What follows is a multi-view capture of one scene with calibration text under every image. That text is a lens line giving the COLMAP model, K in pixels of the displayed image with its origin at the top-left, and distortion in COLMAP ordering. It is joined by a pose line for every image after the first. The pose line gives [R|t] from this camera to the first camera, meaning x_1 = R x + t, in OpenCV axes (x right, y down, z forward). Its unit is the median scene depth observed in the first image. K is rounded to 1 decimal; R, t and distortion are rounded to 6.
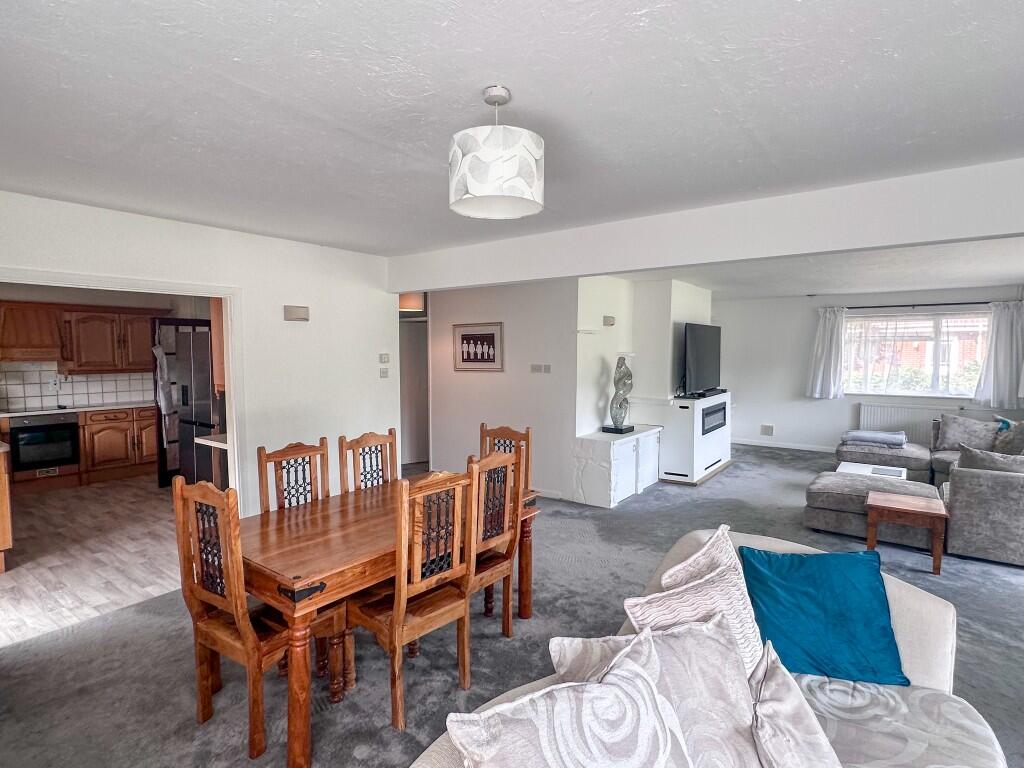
lens RADIAL K [[541.8, 0, 512.0], [0, 541.8, 384.0], [0, 0, 1]] dist [0.022541, 0.000154]
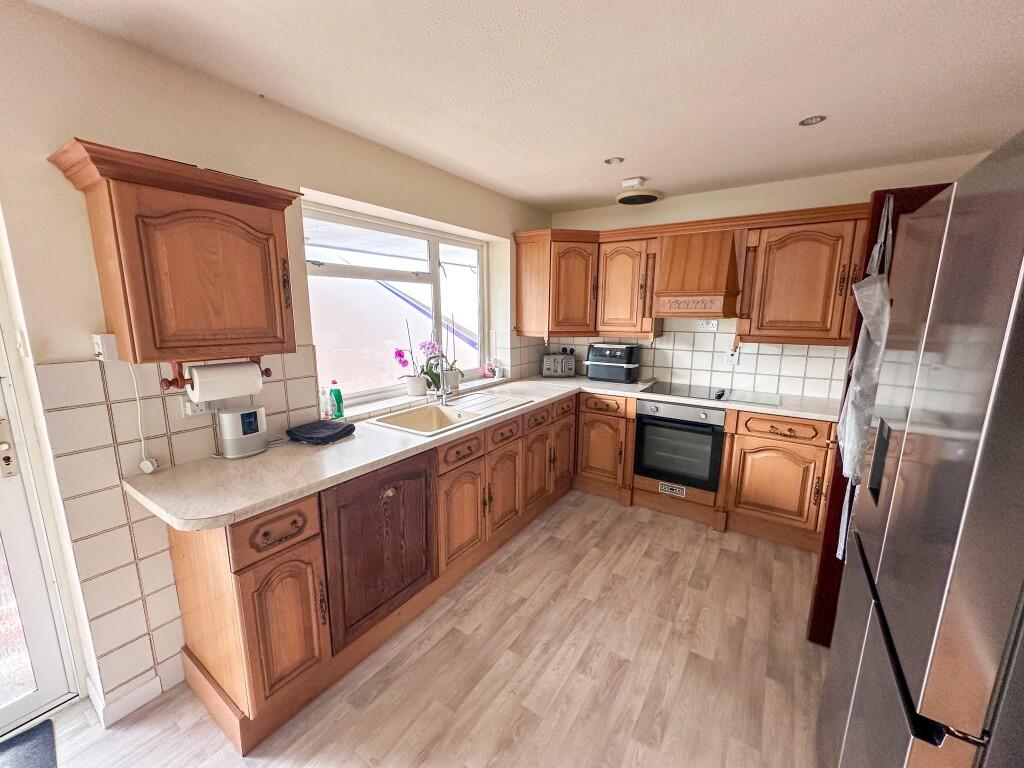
lens RADIAL K [[389.9, 0, 512.0], [0, 389.9, 384.0], [0, 0, 1]] dist [-0.023549, 0.000028]
pose [[0.032580, 0.179727, -0.983177, -0.404320], [-0.065829, 0.981949, 0.177321, -0.030588], [0.997299, 0.058944, 0.043824, 0.752645]]
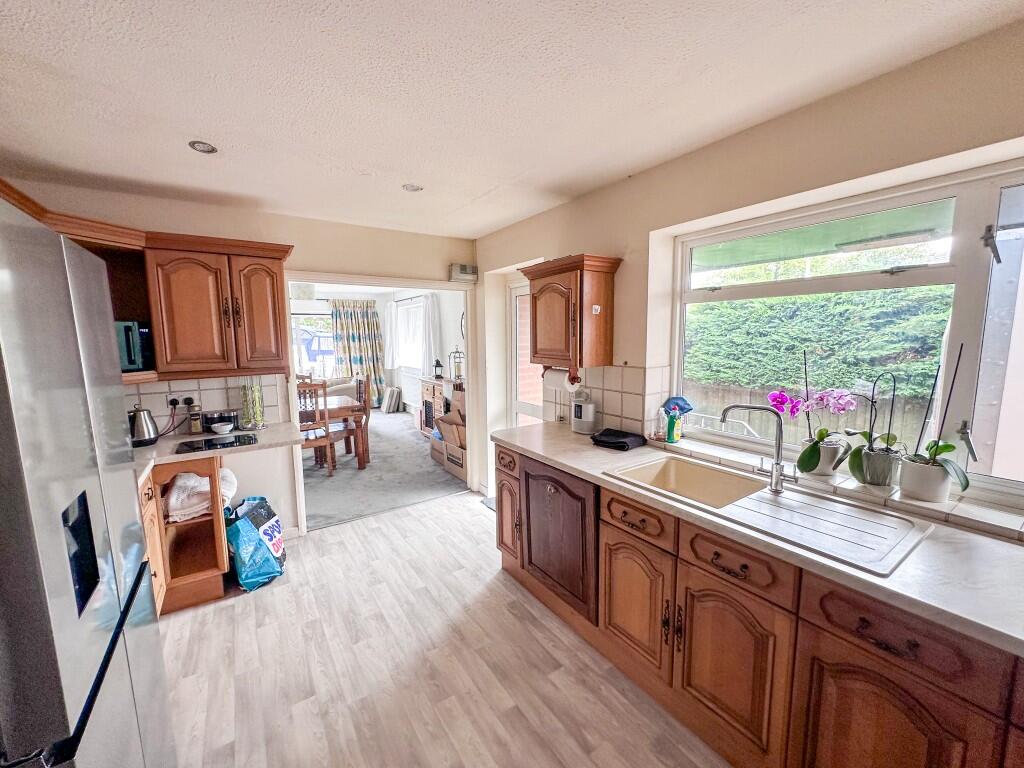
lens RADIAL K [[408.8, 0, 512.0], [0, 408.8, 384.0], [0, 0, 1]] dist [0.044797, 0.000095]
pose [[-0.946625, -0.027759, 0.321138, -0.724444], [0.035697, 0.981129, 0.190031, -0.057950], [-0.320353, 0.191352, -0.927771, 0.993708]]
